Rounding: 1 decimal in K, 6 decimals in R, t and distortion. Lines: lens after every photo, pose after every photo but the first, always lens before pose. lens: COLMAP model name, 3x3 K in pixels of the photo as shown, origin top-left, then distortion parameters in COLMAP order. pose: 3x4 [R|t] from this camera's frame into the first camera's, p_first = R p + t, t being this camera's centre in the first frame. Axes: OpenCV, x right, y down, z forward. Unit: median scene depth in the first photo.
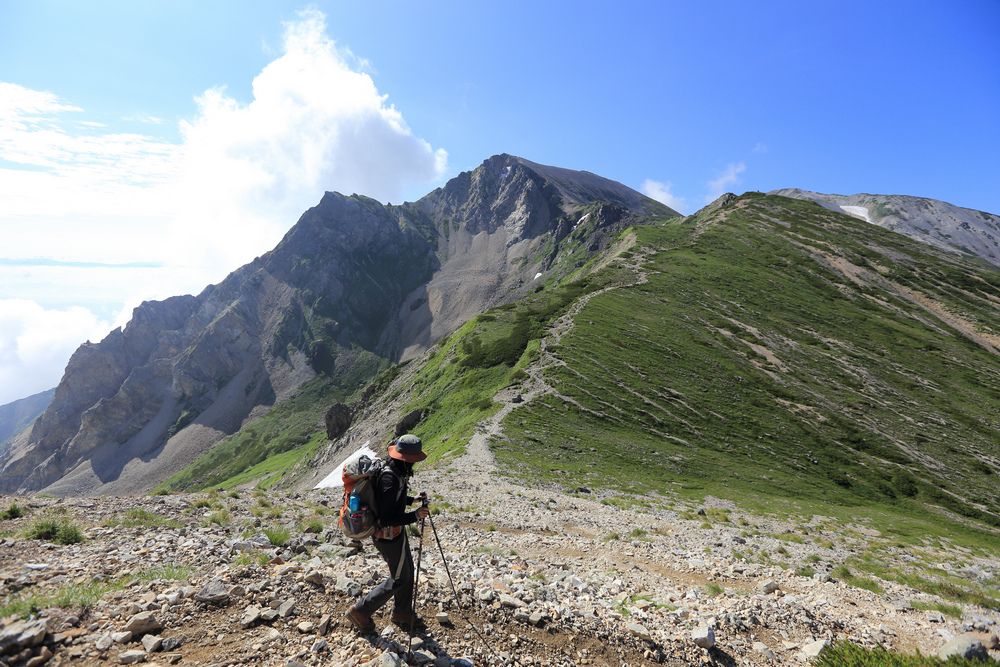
lens RADIAL K [[457.0, 0, 503.9], [0, 457.0, 331.2], [0, 0, 1]] dist [-0.019288, 0.000533]
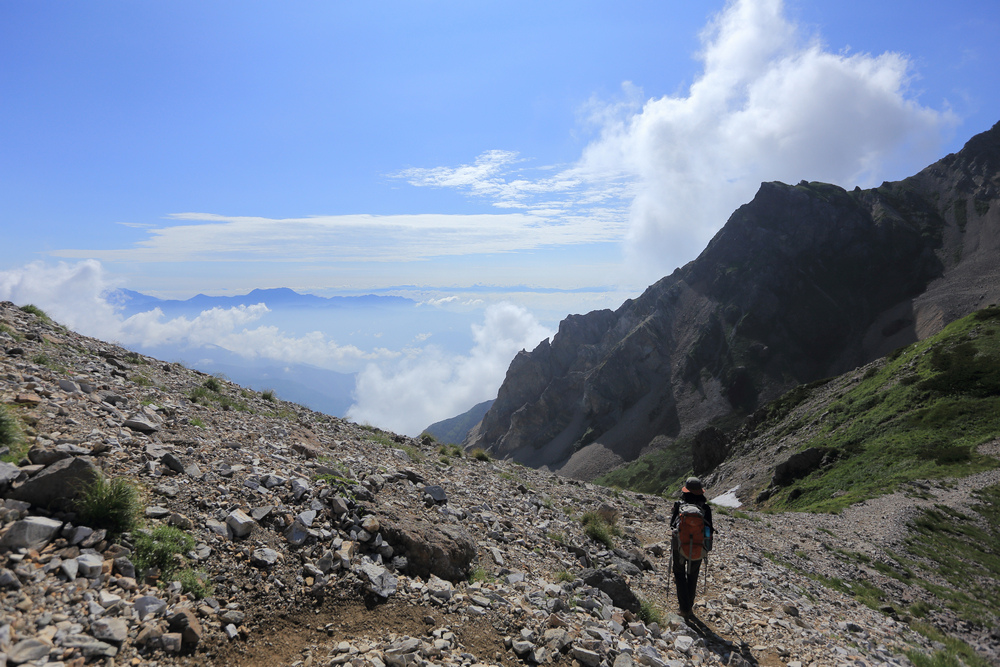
lens RADIAL K [[551.7, 0, 487.4], [0, 551.7, 322.1], [0, 0, 1]] dist [-0.043859, 0.029903]
pose [[0.661945, 0.022567, -0.749212, 0.011626], [-0.079777, 0.995990, -0.040485, 0.015363], [0.745295, 0.086569, 0.661091, 0.042676]]
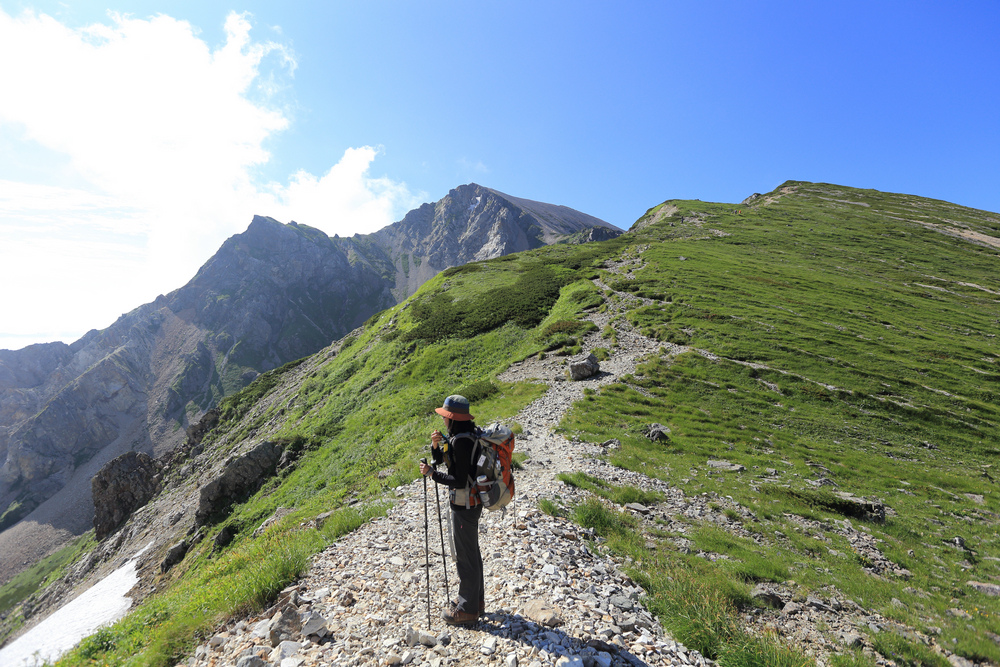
lens RADIAL K [[517.1, 0, 502.7], [0, 517.1, 320.8], [0, 0, 1]] dist [-0.031165, 0.020586]
pose [[0.998198, -0.021881, 0.055878, -0.007571], [0.029692, 0.989272, -0.143038, 0.030657], [-0.052149, 0.144439, 0.988139, 0.128043]]
